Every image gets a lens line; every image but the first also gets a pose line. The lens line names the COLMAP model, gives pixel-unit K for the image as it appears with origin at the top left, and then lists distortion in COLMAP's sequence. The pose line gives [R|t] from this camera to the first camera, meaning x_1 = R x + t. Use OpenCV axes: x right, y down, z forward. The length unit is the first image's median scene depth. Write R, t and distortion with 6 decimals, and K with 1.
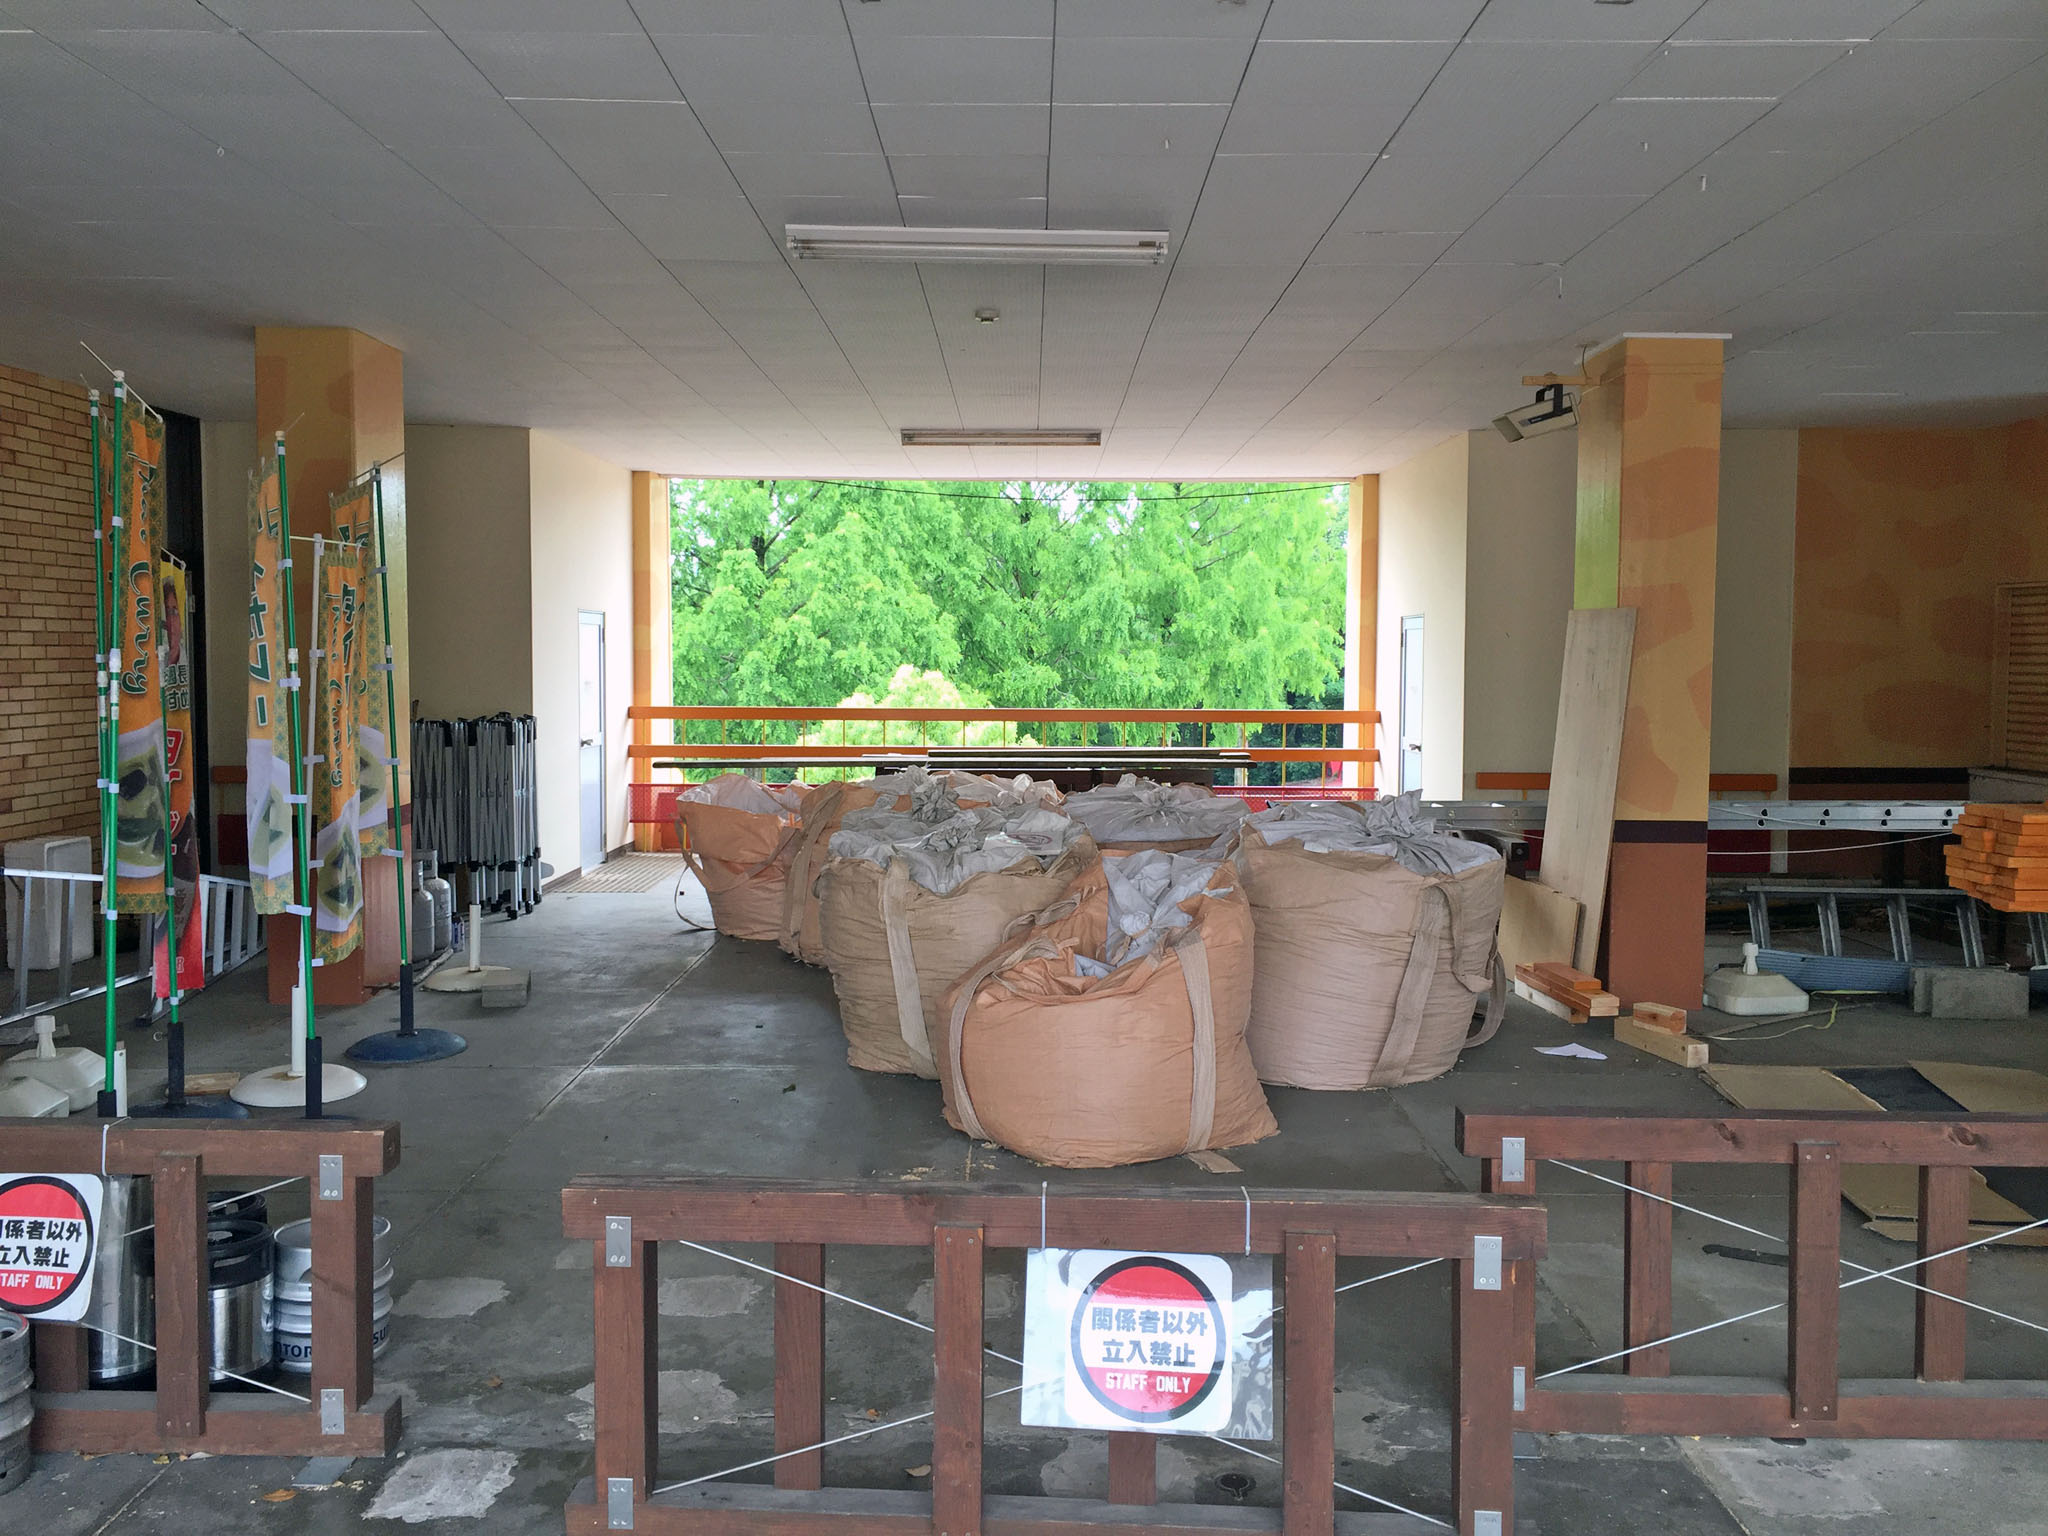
lens RADIAL K [[1767.9, 0, 1032.5], [0, 1767.9, 759.1], [0, 0, 1]] dist [0.095187, -0.136873]
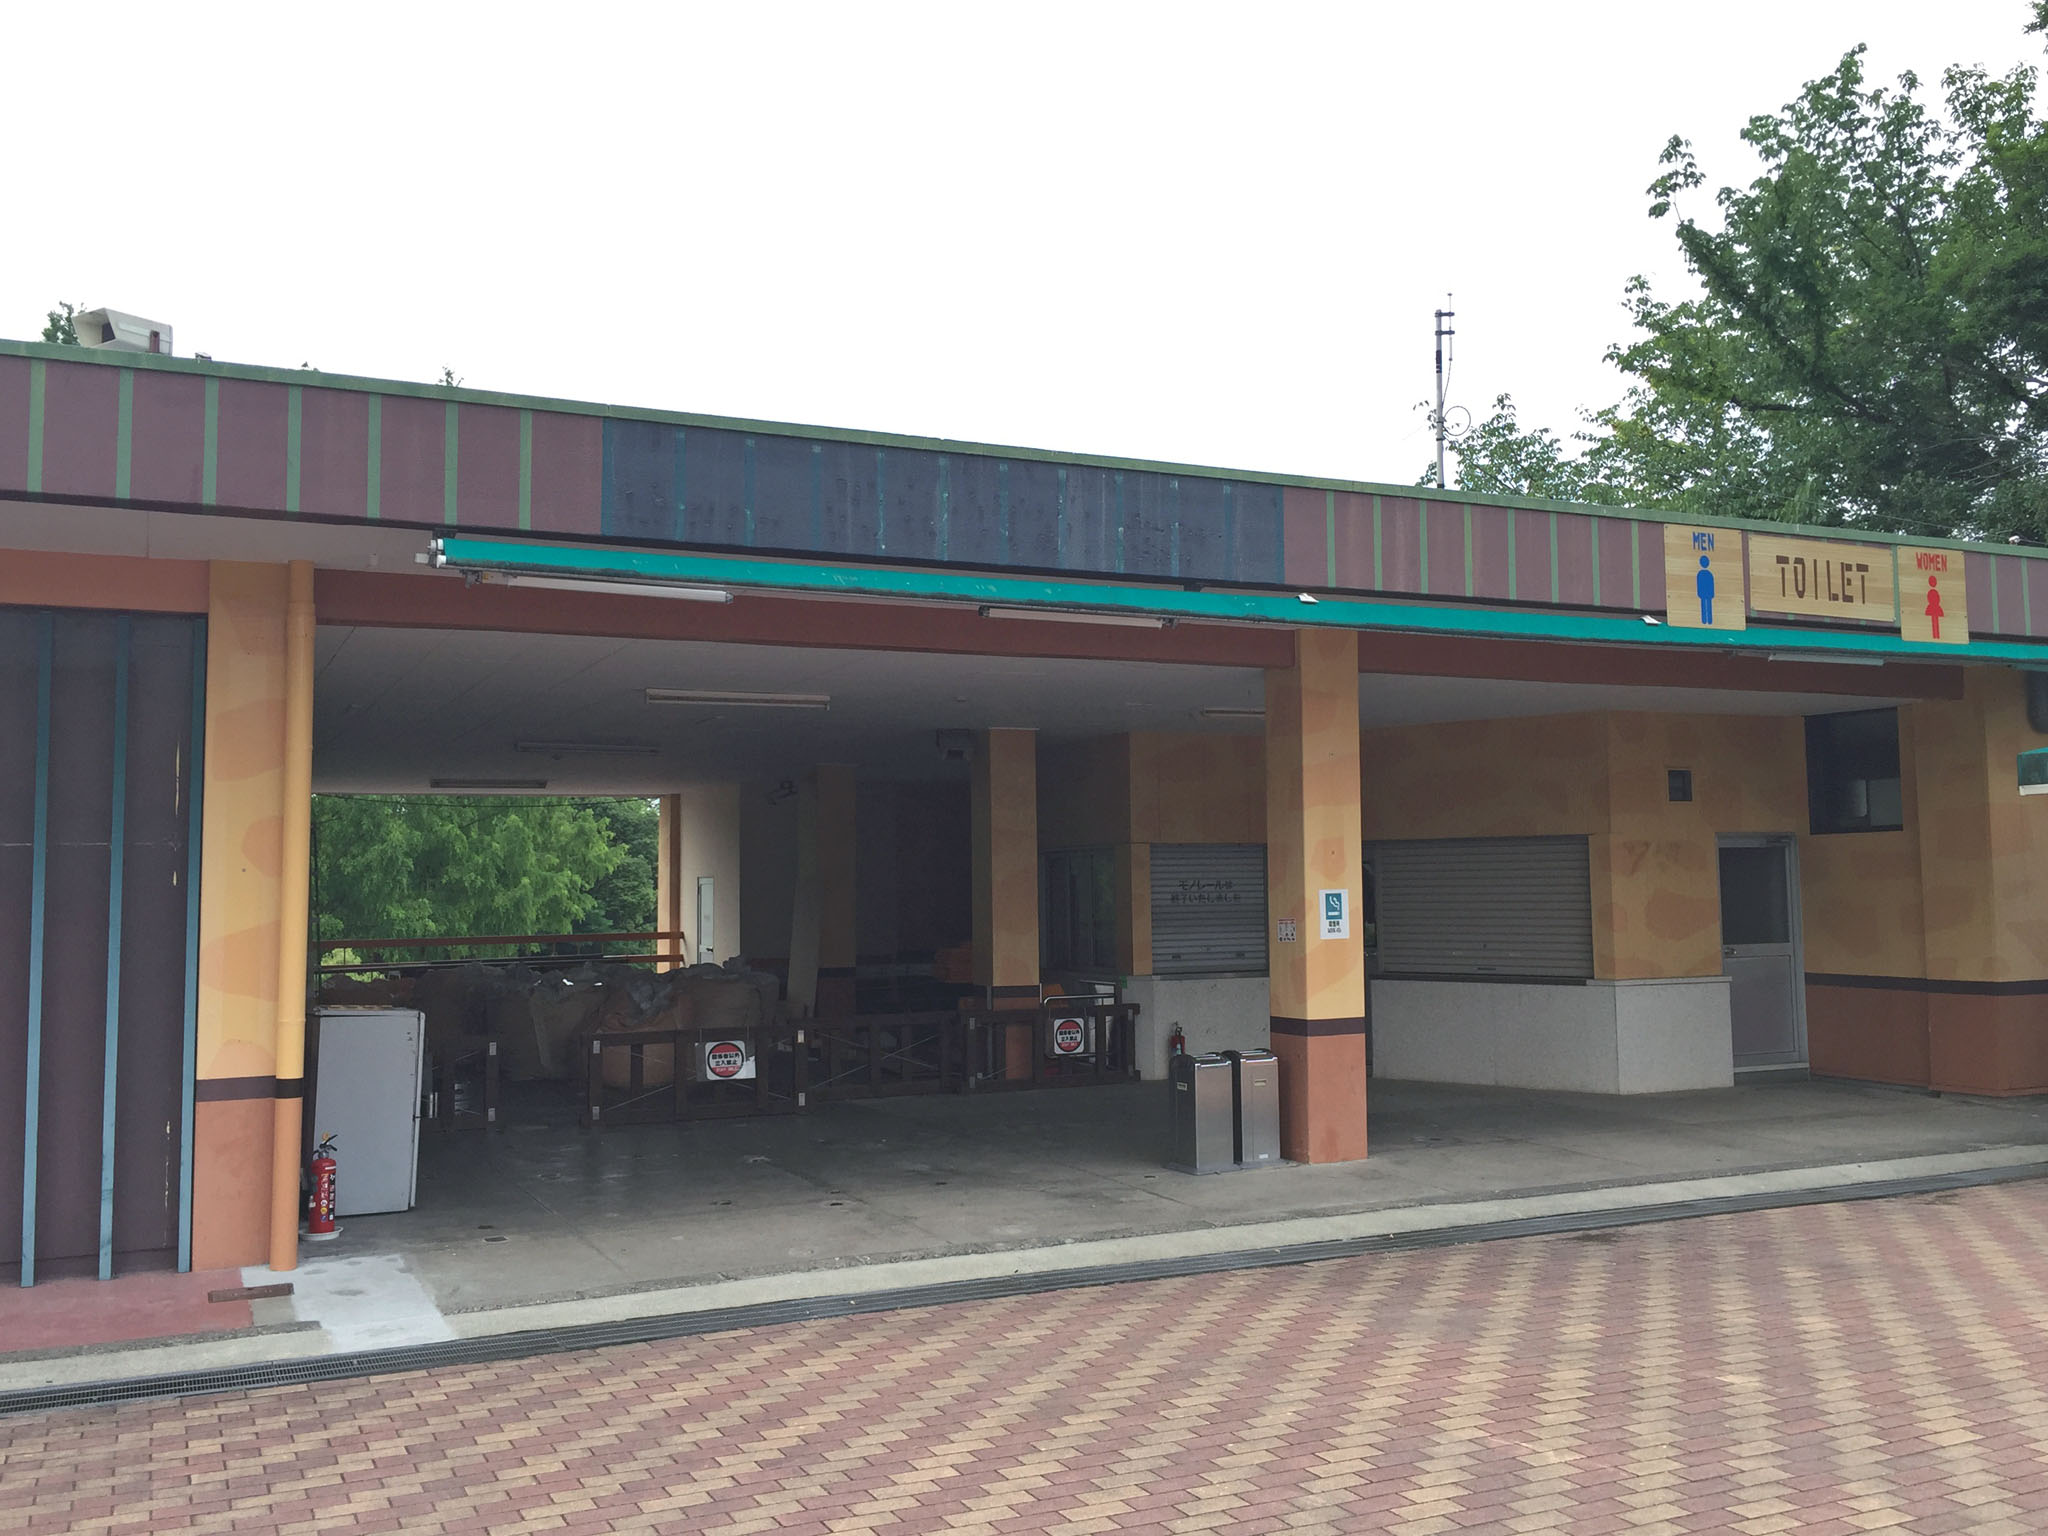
lens RADIAL K [[1767.9, 0, 1032.5], [0, 1767.9, 759.1], [0, 0, 1]] dist [0.095187, -0.136873]
pose [[0.901508, 0.012506, 0.432582, -0.082788], [0.046196, 0.991090, -0.124927, 0.012828], [-0.430290, 0.132606, 0.892897, -0.237357]]
